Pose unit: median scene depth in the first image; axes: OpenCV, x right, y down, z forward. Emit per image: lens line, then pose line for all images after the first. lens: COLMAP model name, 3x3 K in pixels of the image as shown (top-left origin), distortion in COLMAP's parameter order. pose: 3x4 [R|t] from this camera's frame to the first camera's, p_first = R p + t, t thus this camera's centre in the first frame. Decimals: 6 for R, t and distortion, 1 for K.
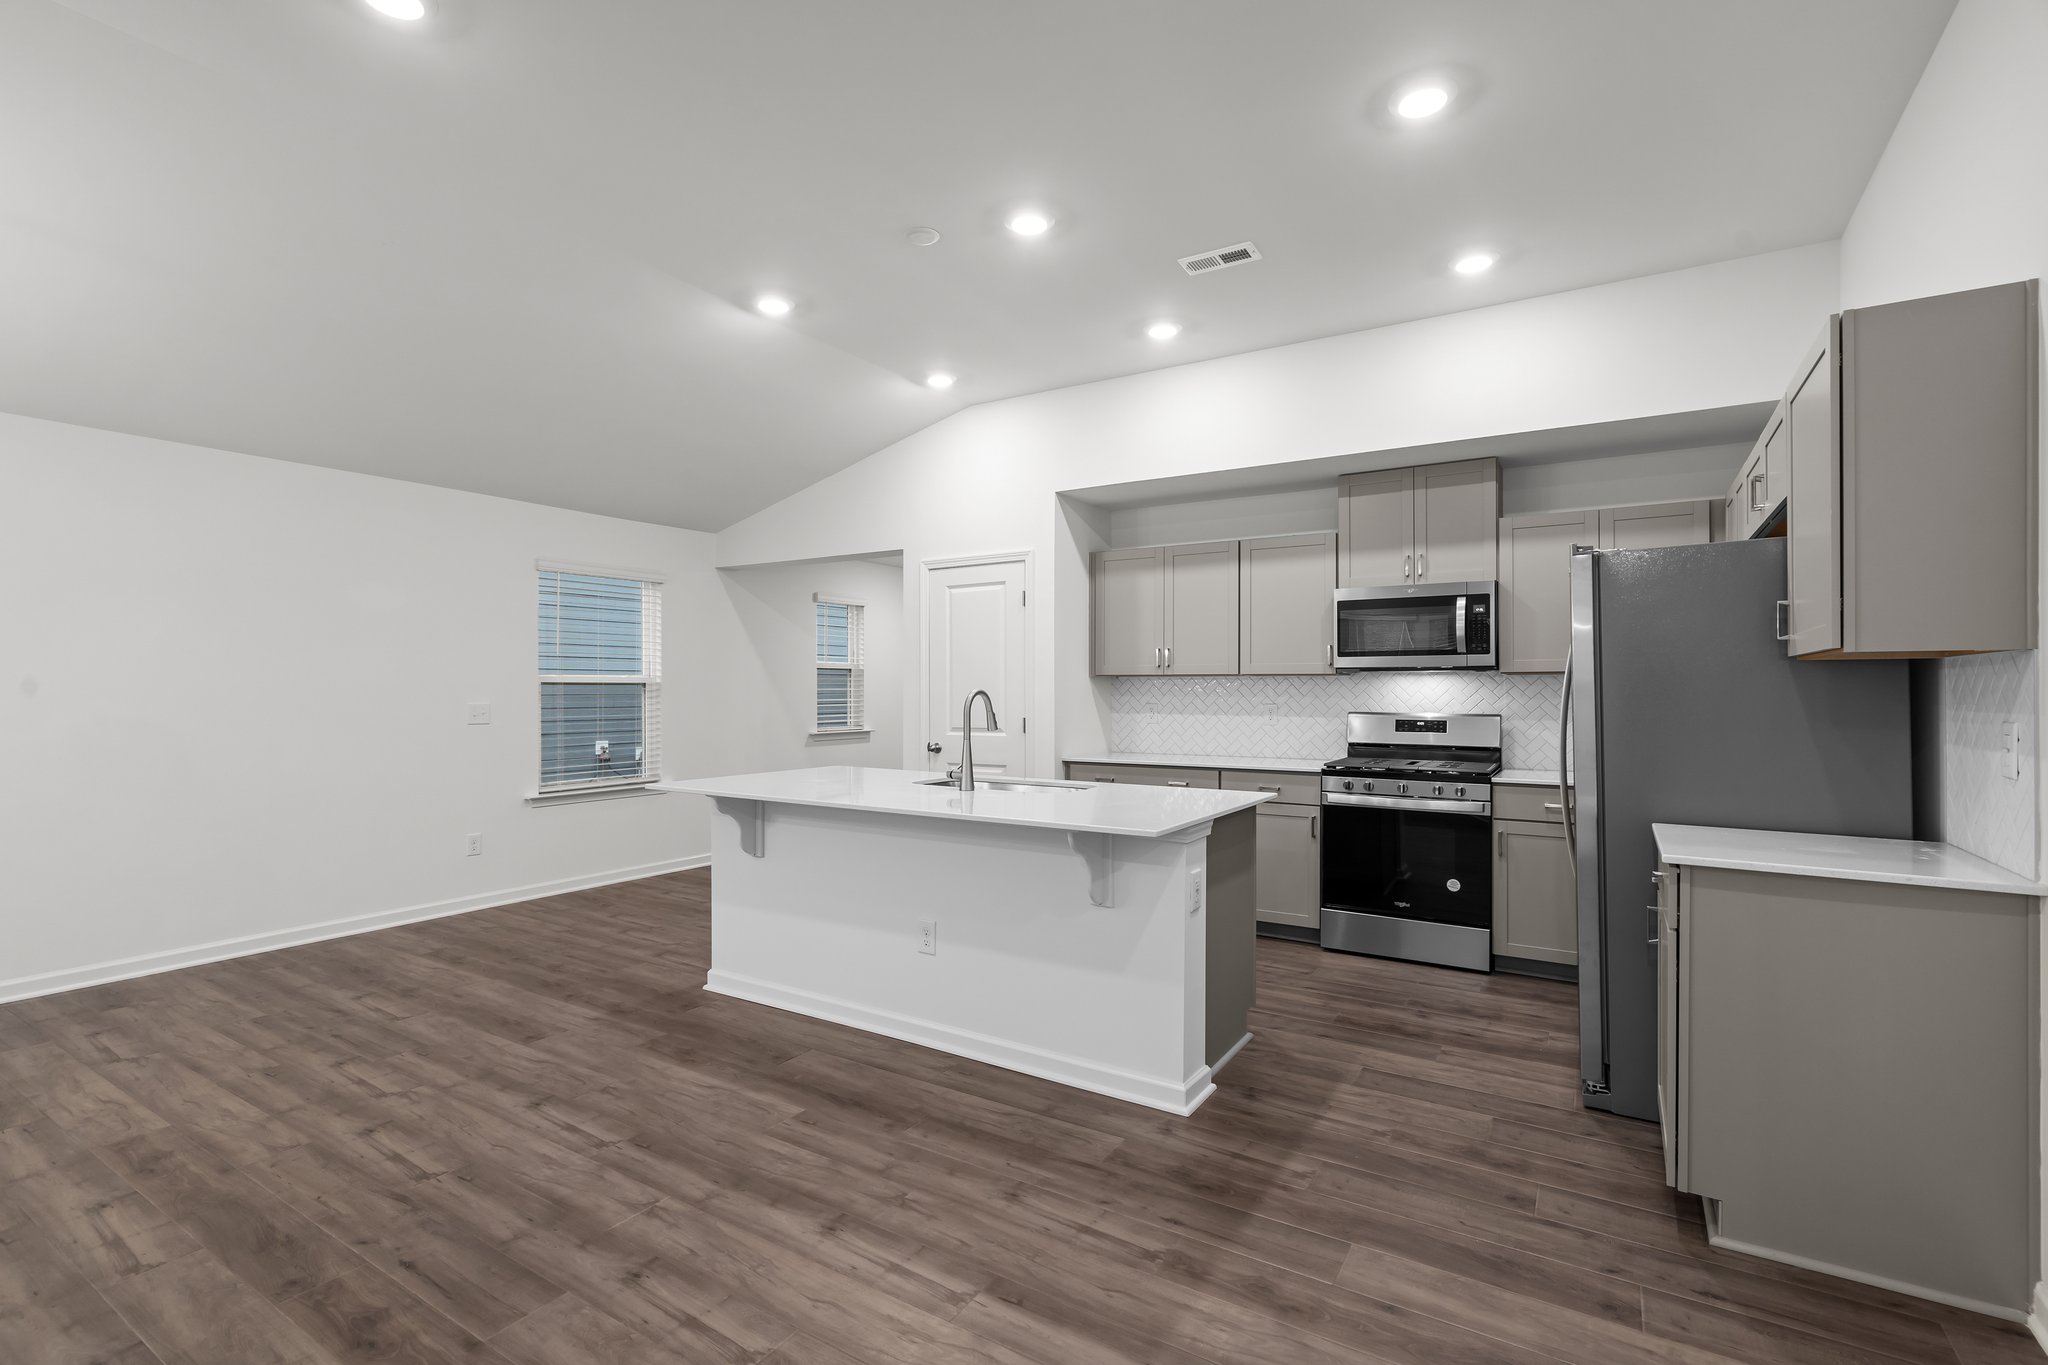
lens RADIAL K [[936.3, 0, 1029.9], [0, 936.3, 687.5], [0, 0, 1]] dist [-0.000807, 0.000332]
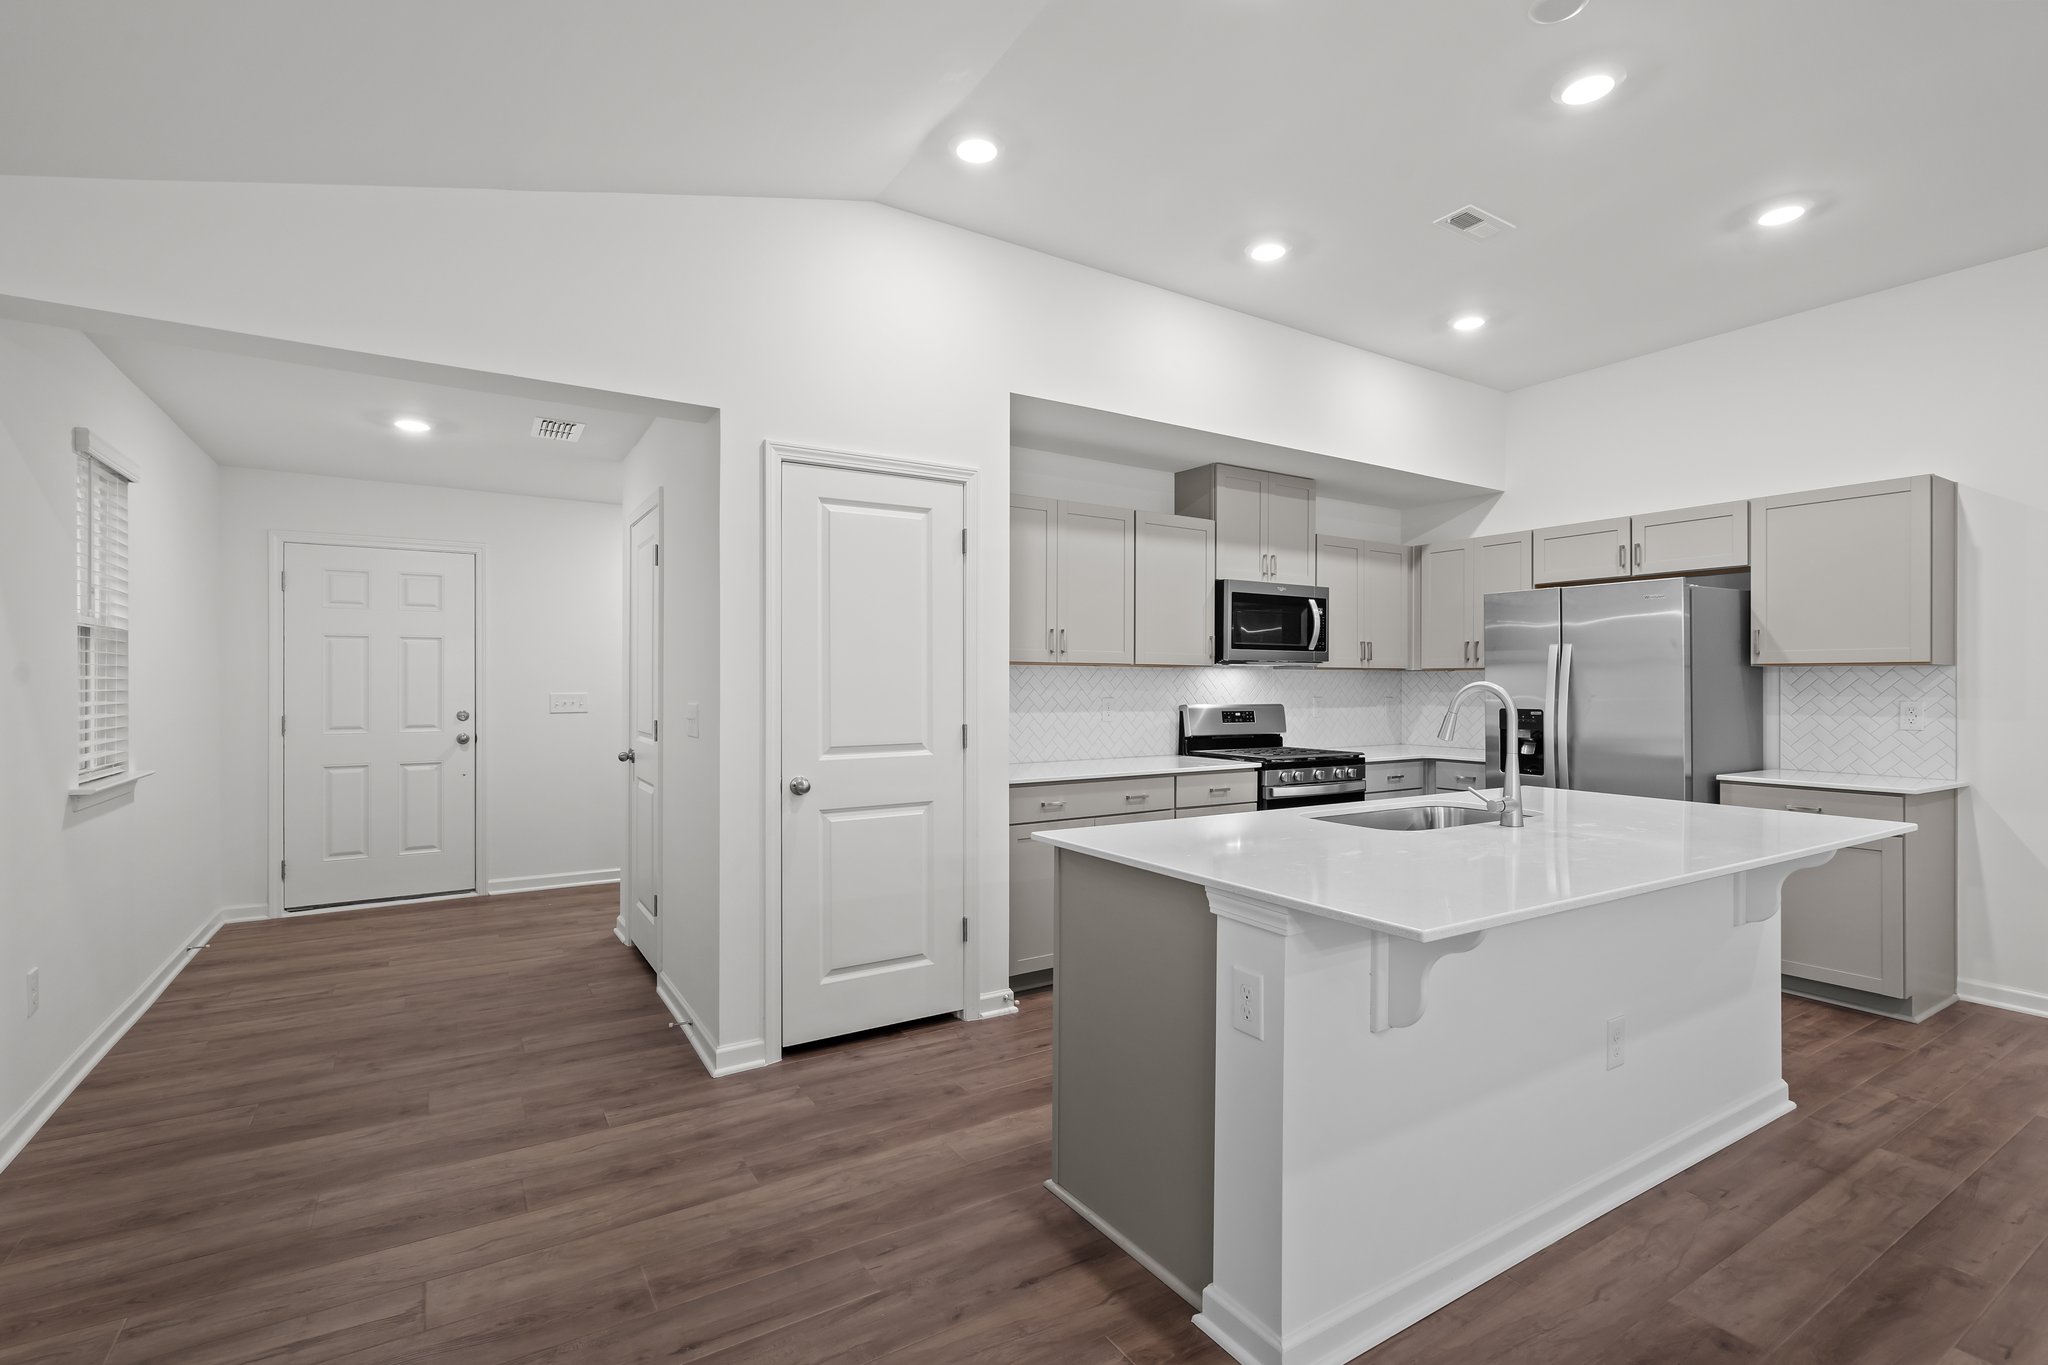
lens RADIAL K [[936.3, 0, 1015.8], [0, 936.3, 679.9], [0, 0, 1]] dist [-0.000807, 0.000332]
pose [[0.442272, 0.003899, 0.896872, -0.680935], [-0.002175, 0.999992, -0.003274, 0.004011], [-0.896878, -0.000503, 0.442278, 0.808923]]
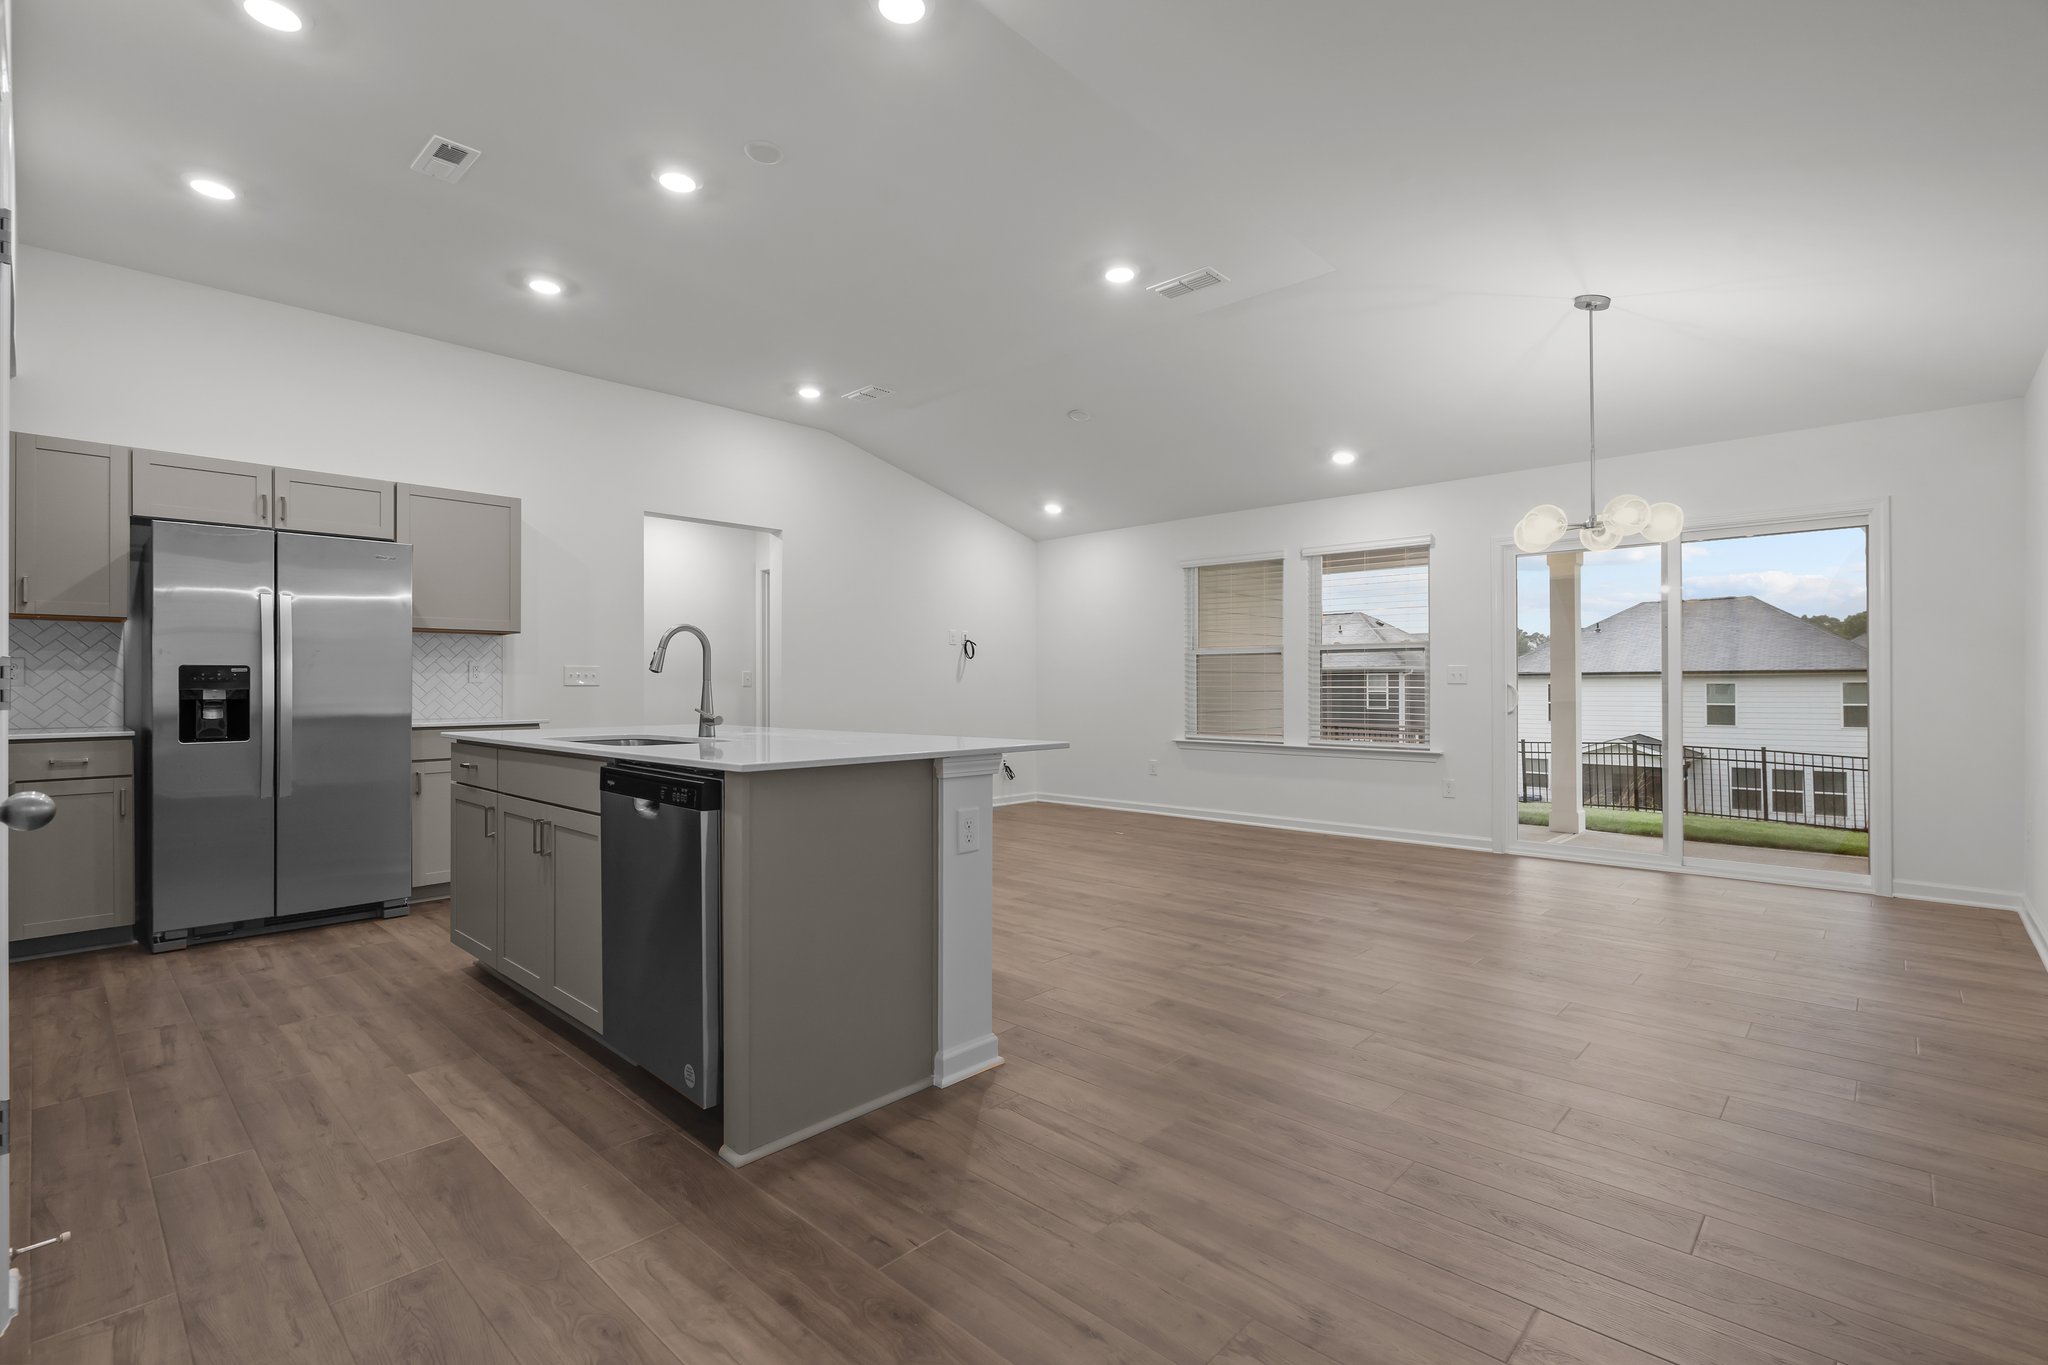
lens RADIAL K [[936.3, 0, 1015.5], [0, 936.3, 683.6], [0, 0, 1]] dist [-0.000807, 0.000332]
pose [[-0.979004, -0.001665, 0.203833, -0.430707], [-0.002010, 0.999997, -0.001483, 0.046903], [-0.203830, -0.001862, -0.979004, 1.447818]]
